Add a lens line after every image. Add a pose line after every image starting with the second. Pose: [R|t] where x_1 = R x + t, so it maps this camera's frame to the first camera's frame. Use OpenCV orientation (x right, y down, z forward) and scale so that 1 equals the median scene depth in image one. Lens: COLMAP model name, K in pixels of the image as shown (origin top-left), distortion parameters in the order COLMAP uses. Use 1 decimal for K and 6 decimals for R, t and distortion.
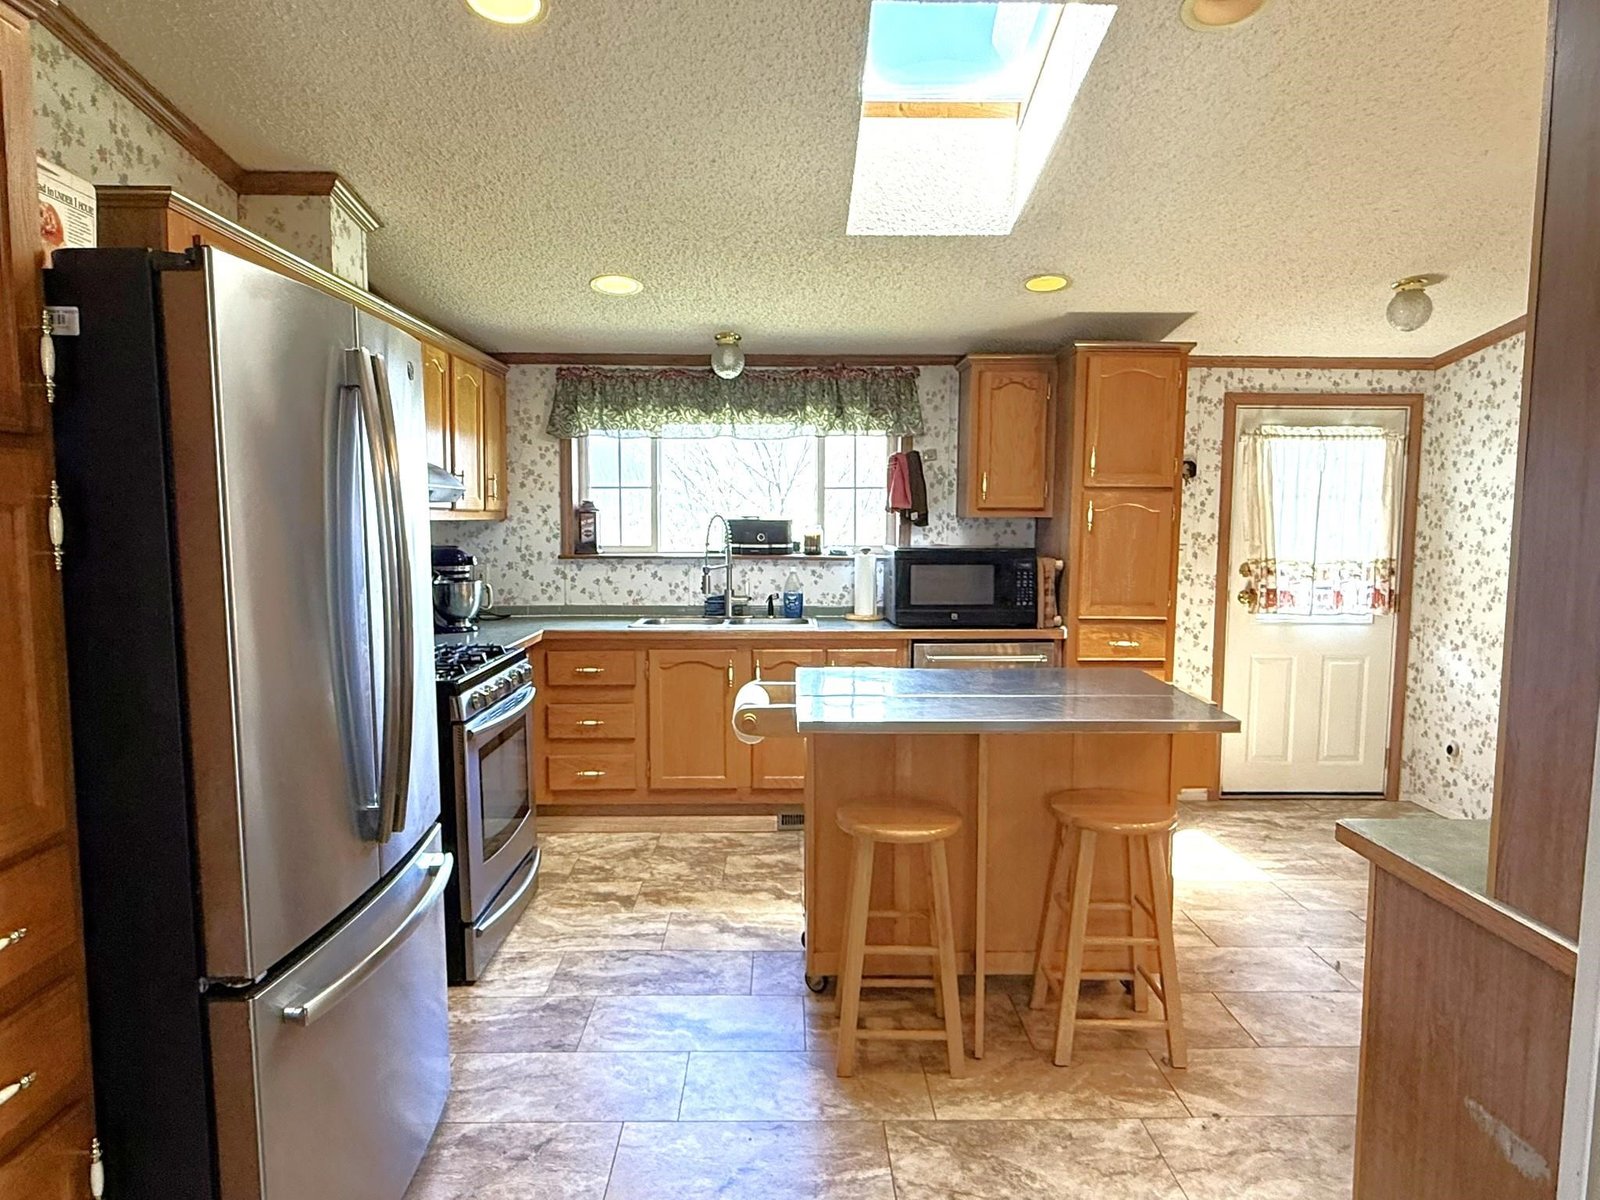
lens RADIAL K [[1018.3, 0, 800.0], [0, 1018.3, 600.0], [0, 0, 1]] dist [0.005218, -0.001707]
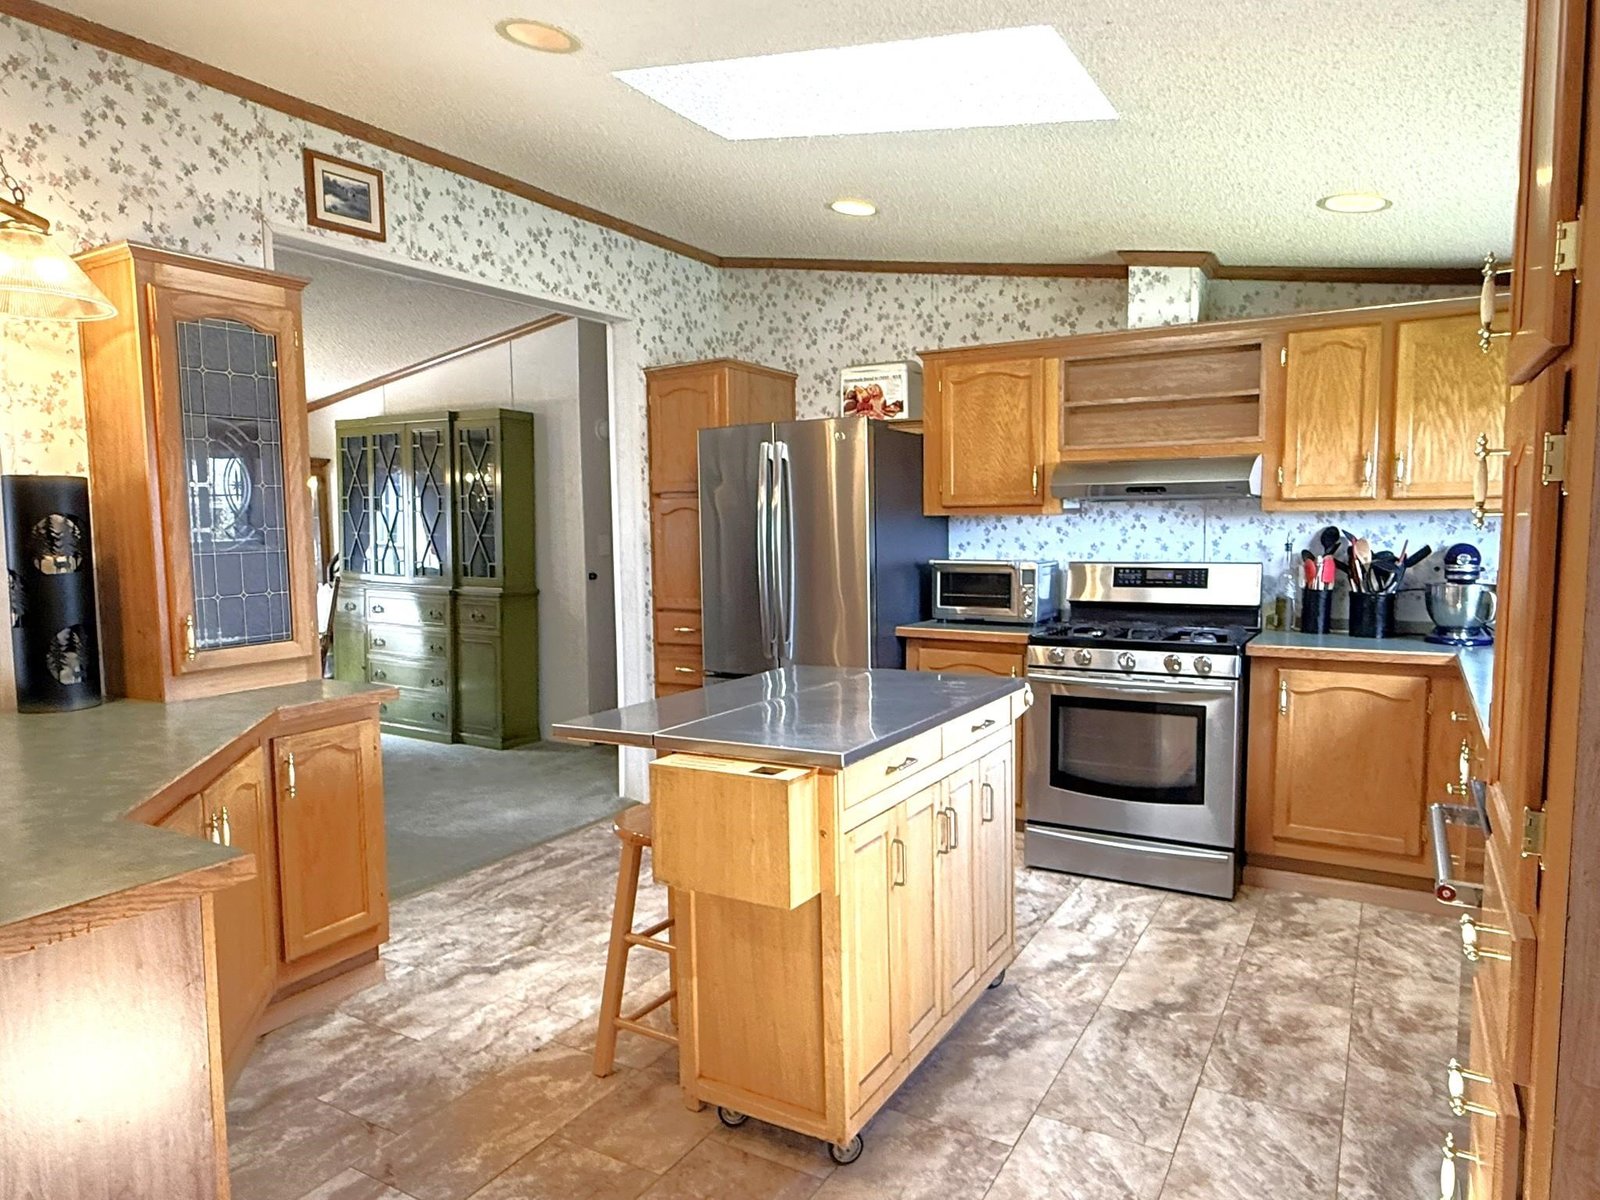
lens RADIAL K [[1018.3, 0, 800.0], [0, 1018.3, 600.0], [0, 0, 1]] dist [0.005218, -0.001707]
pose [[-0.527290, 0.067906, -0.846968, 0.776391], [-0.058707, 0.991508, 0.116043, -0.083466], [0.847655, 0.110911, -0.518825, 1.177104]]
